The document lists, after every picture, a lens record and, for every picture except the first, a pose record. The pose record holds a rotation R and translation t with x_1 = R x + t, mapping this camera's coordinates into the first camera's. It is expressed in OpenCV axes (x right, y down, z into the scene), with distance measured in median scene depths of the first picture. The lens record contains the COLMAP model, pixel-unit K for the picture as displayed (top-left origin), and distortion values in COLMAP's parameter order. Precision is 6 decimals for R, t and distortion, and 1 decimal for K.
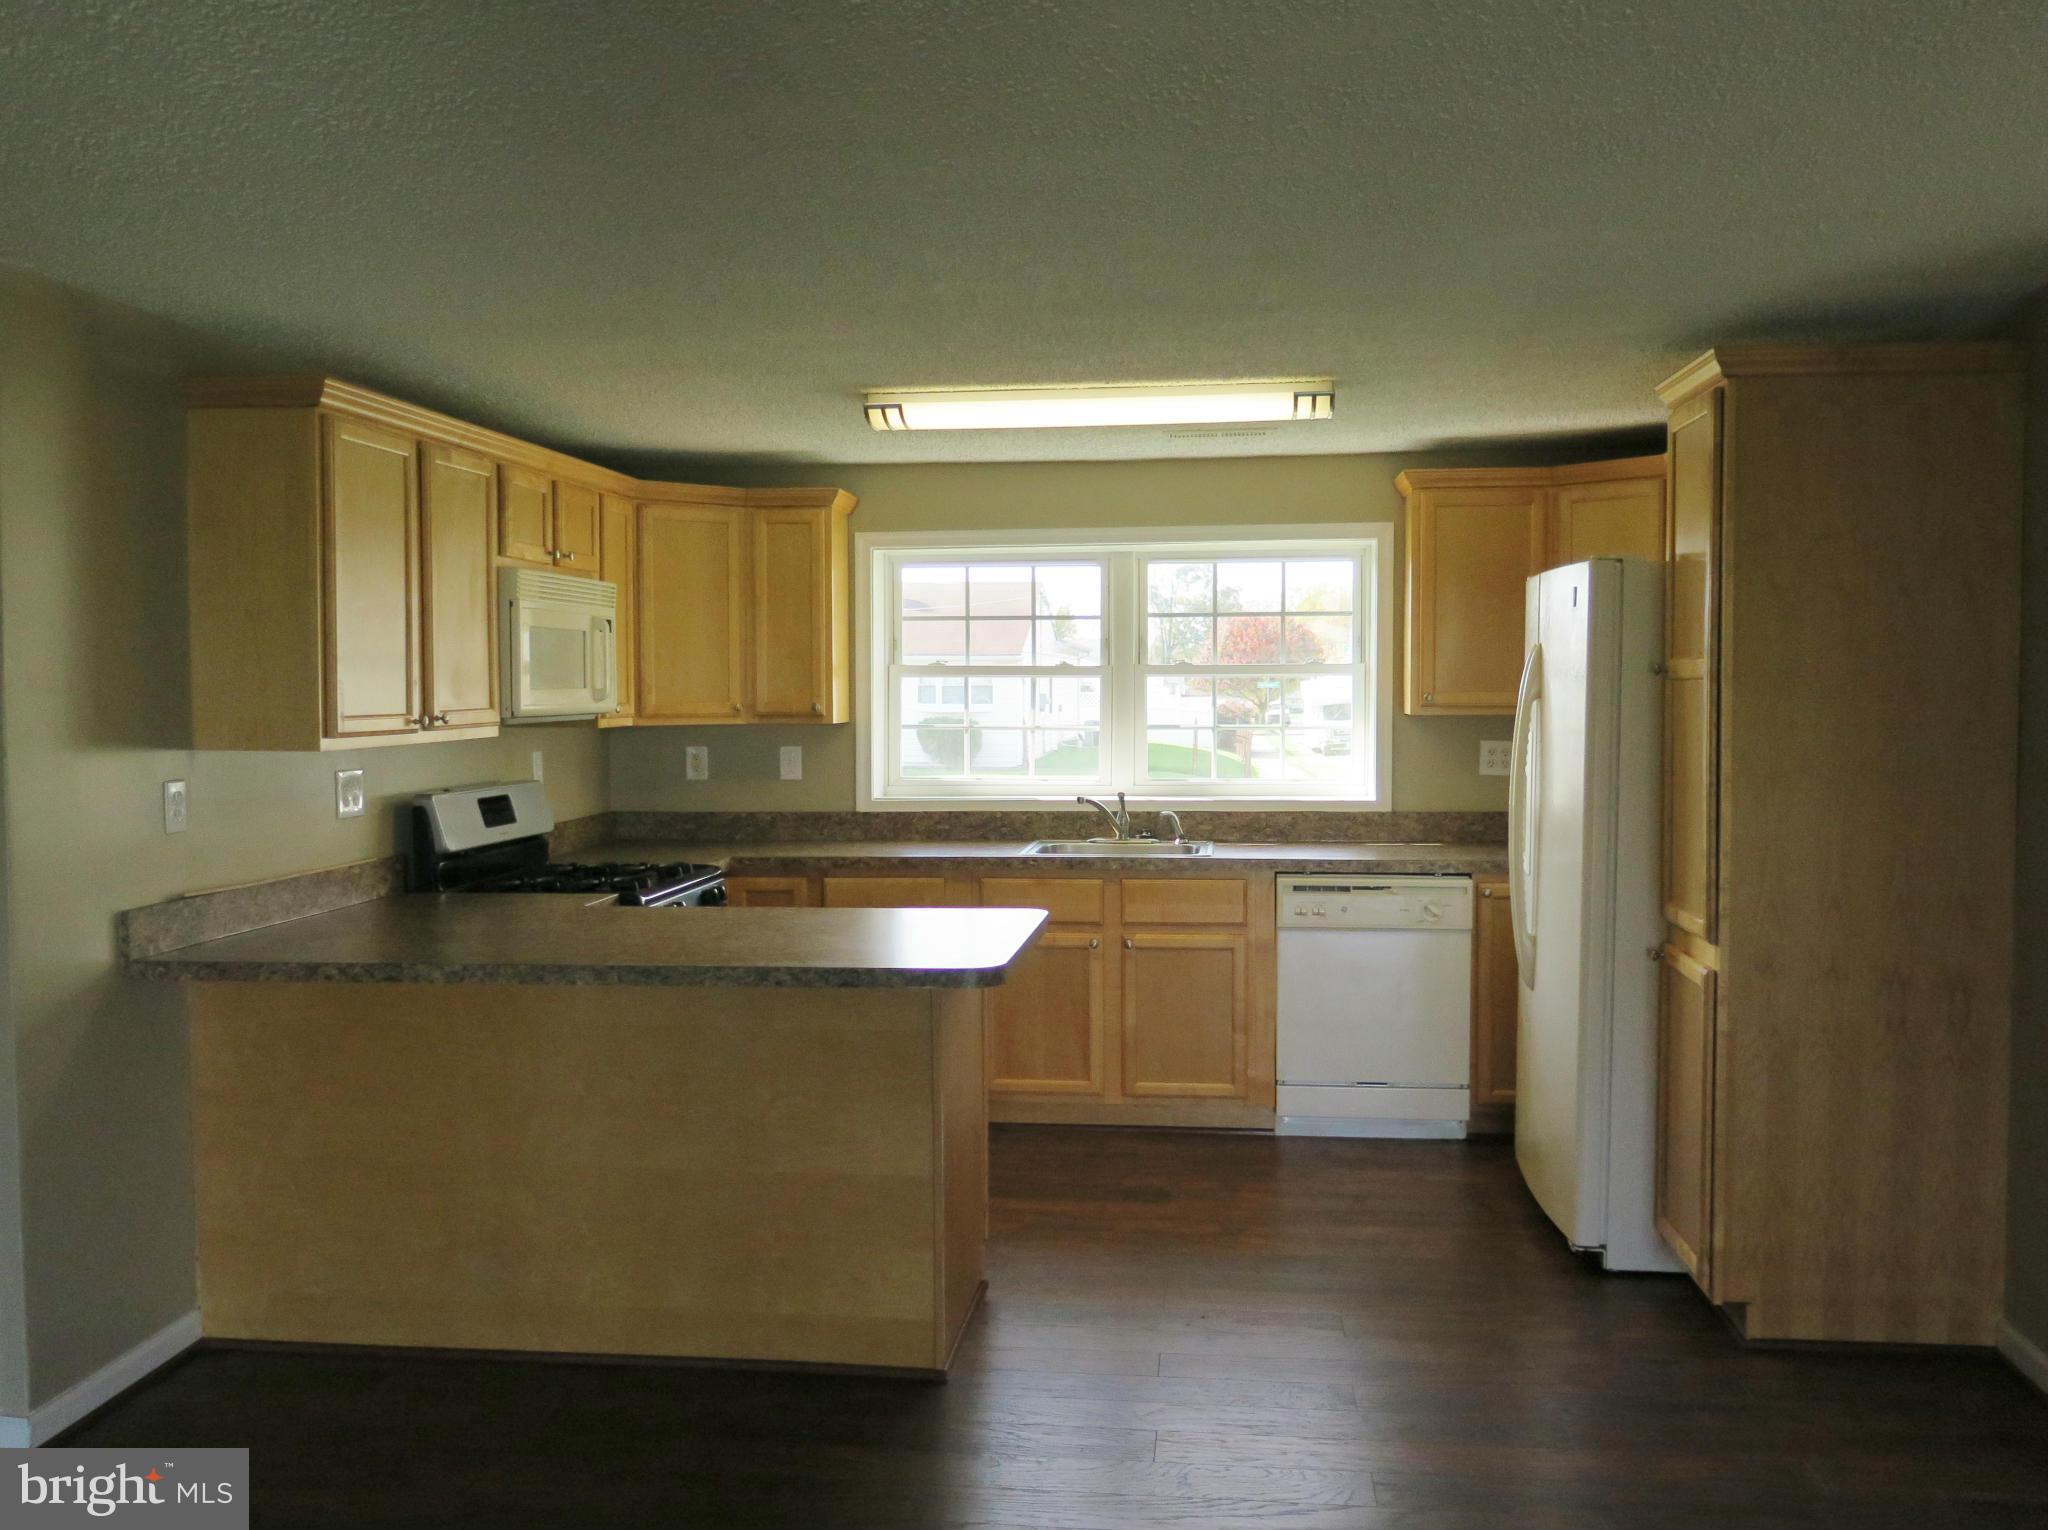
lens RADIAL K [[1718.0, 0, 1026.3], [0, 1718.0, 763.0], [0, 0, 1]] dist [-0.024970, 0.016398]
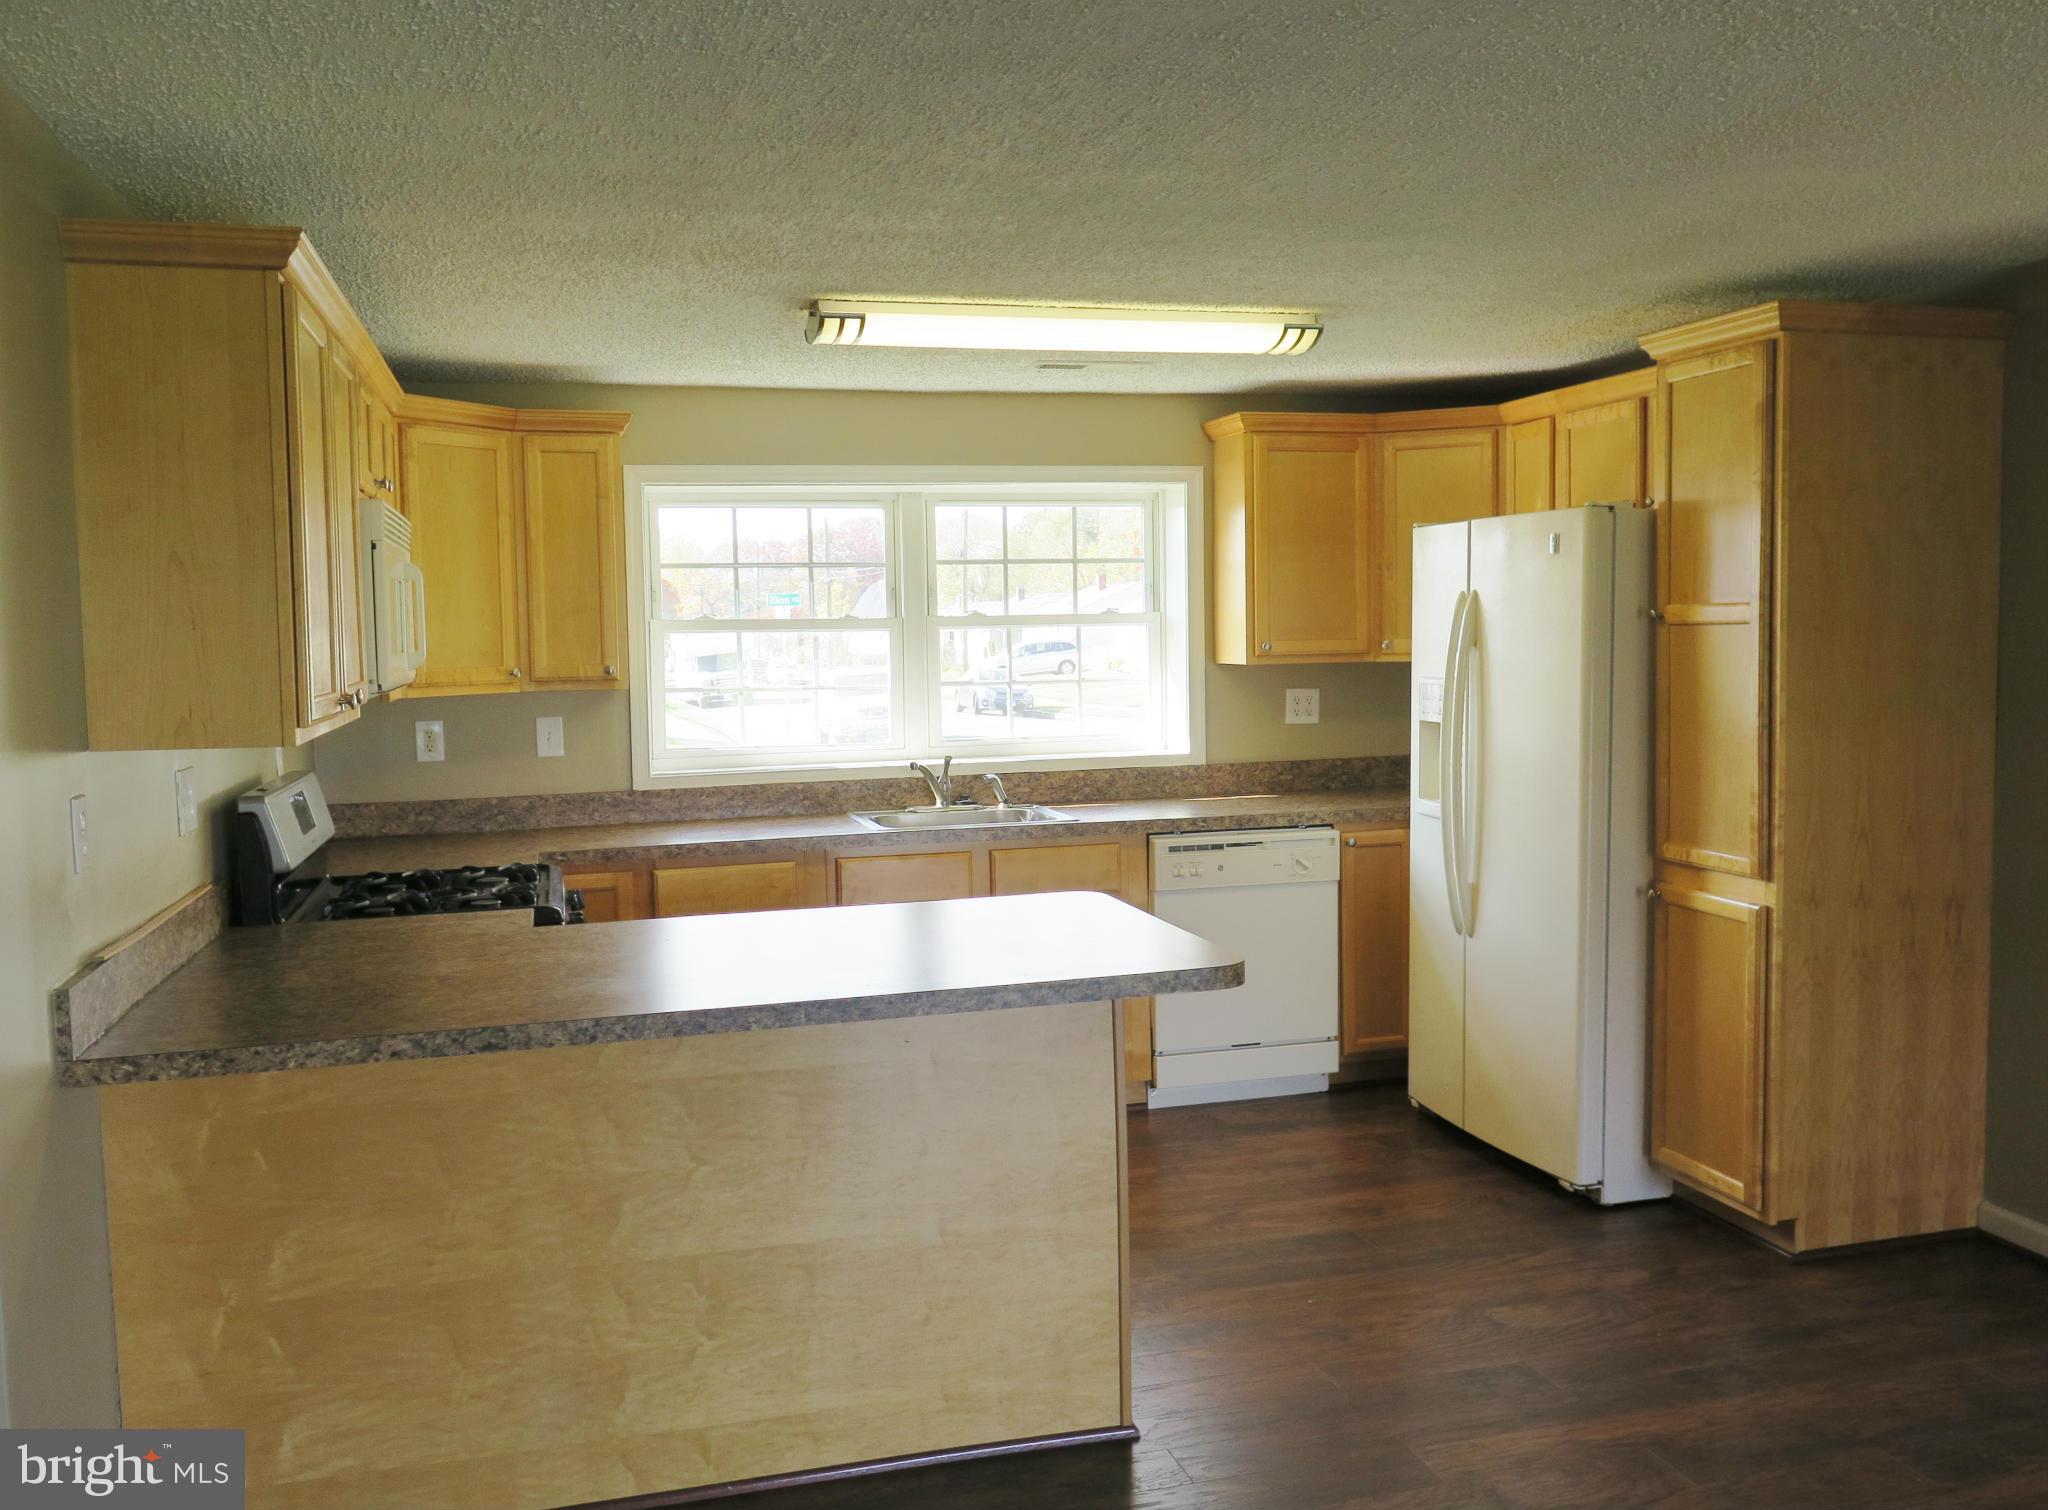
lens RADIAL K [[1745.4, 0, 1026.4], [0, 1745.4, 753.7], [0, 0, 1]] dist [-0.020643, 0.004922]
pose [[0.926292, -0.040417, 0.374633, -0.288848], [0.031886, 0.999072, 0.028945, -0.011055], [-0.375455, -0.014866, 0.926721, 0.139228]]
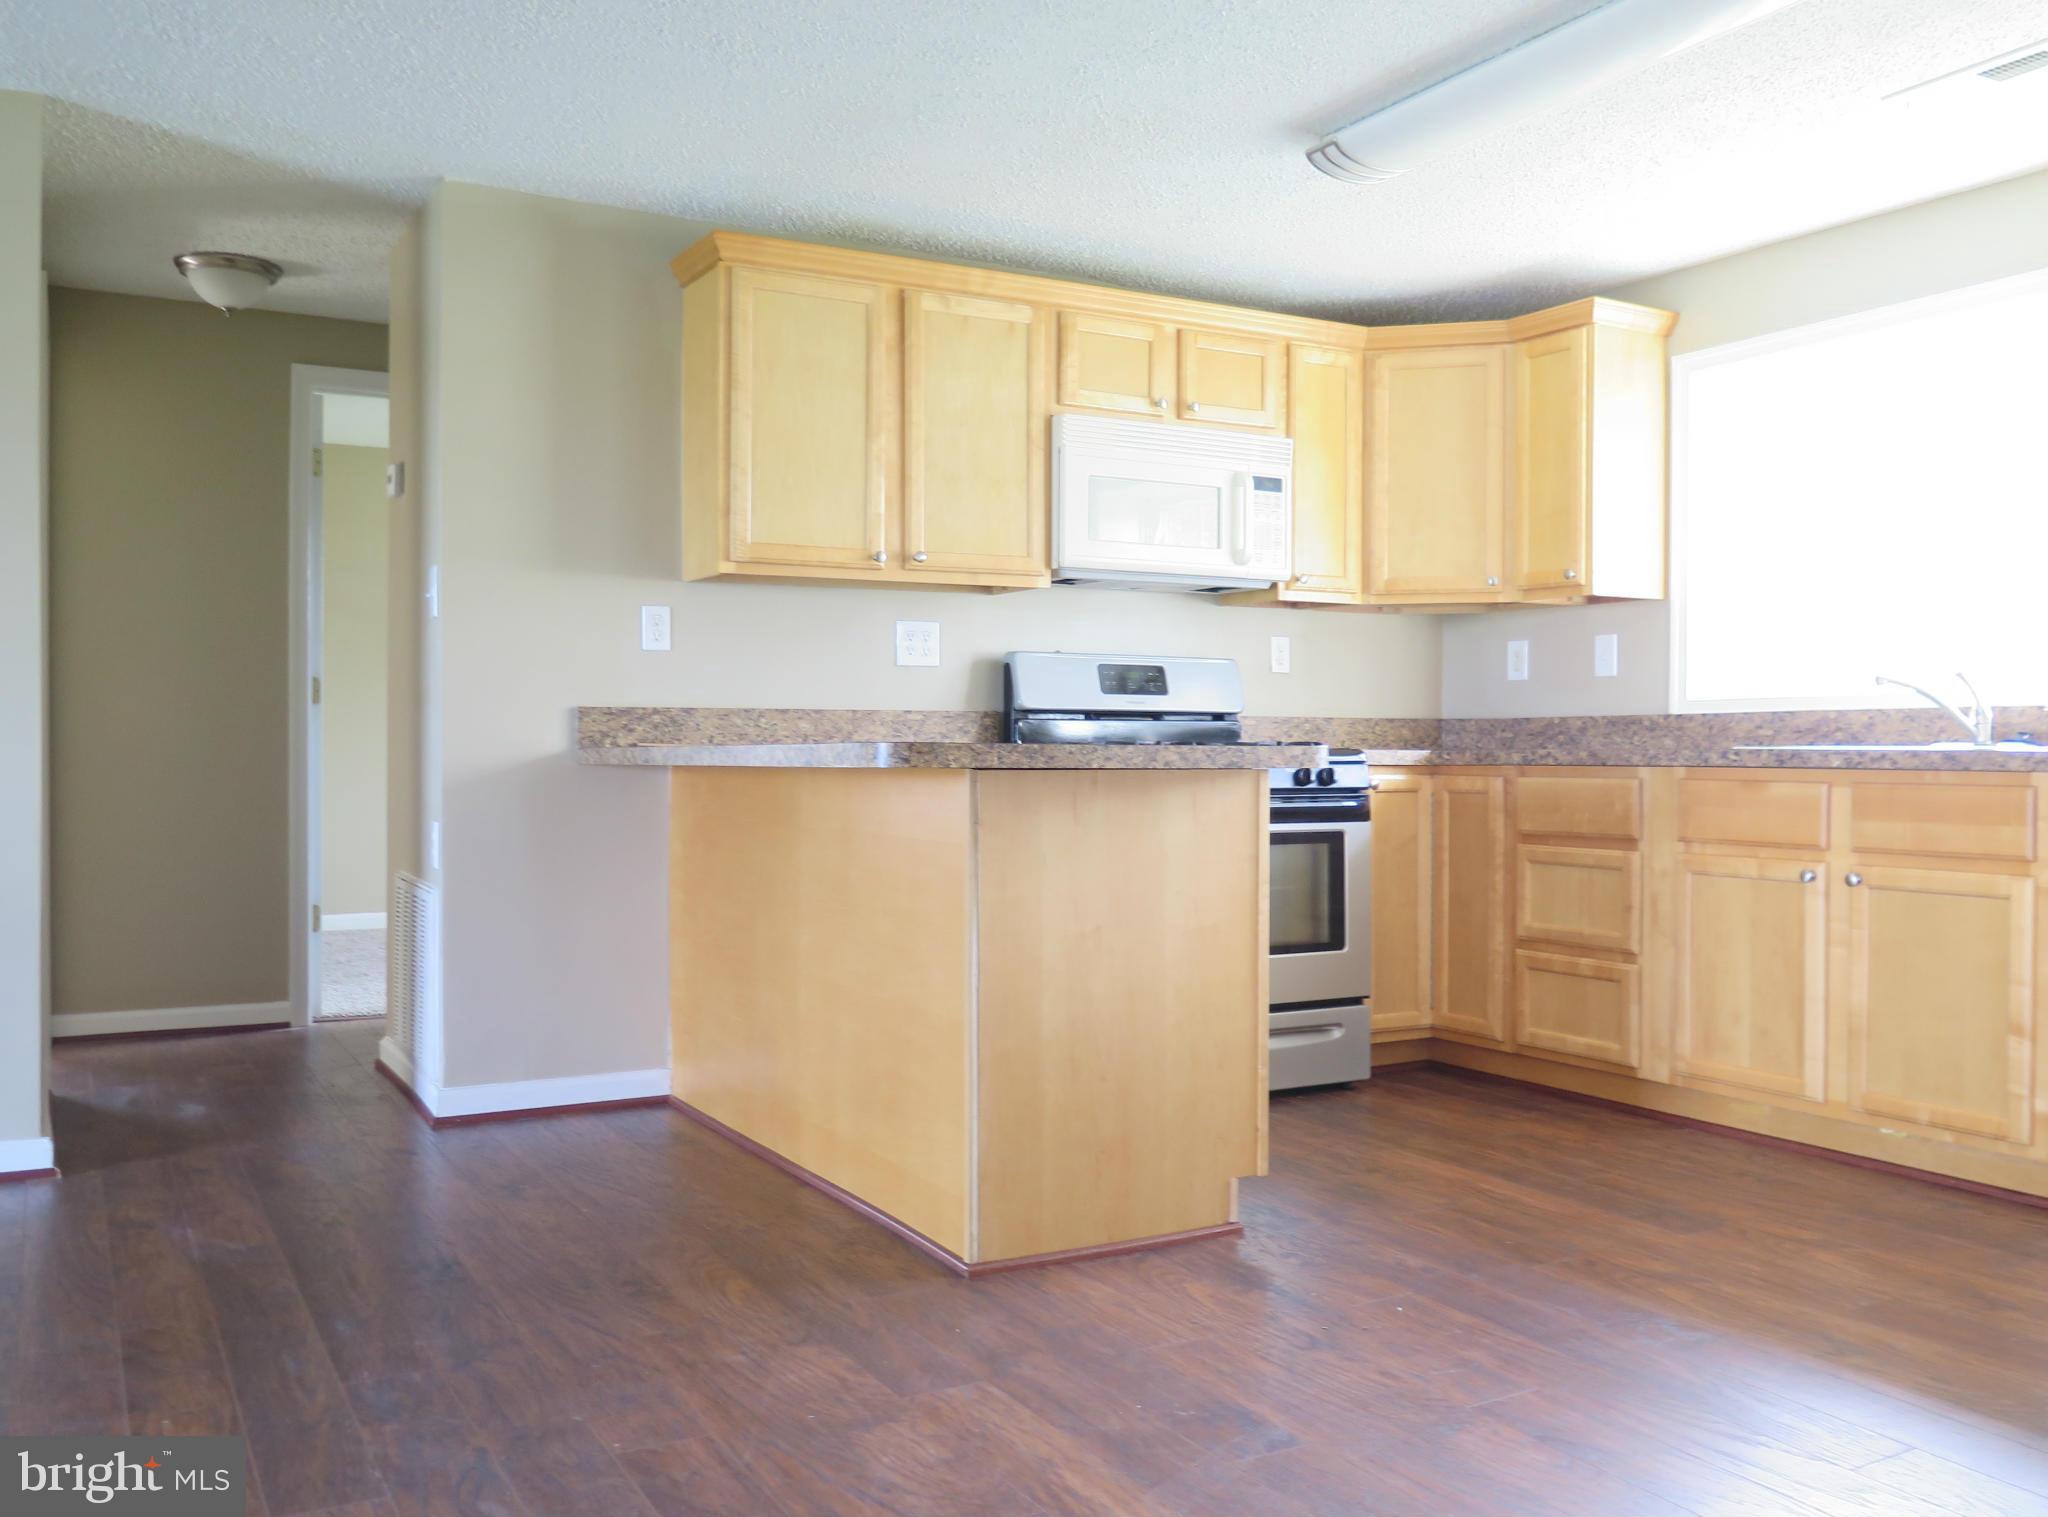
lens RADIAL K [[1745.4, 0, 1035.5], [0, 1745.4, 755.2], [0, 0, 1]] dist [-0.020643, 0.004922]
pose [[0.588071, 0.008845, -0.808761, 0.439450], [-0.041190, 0.998970, -0.019025, 0.087611], [0.807760, 0.044501, 0.587830, 0.364186]]
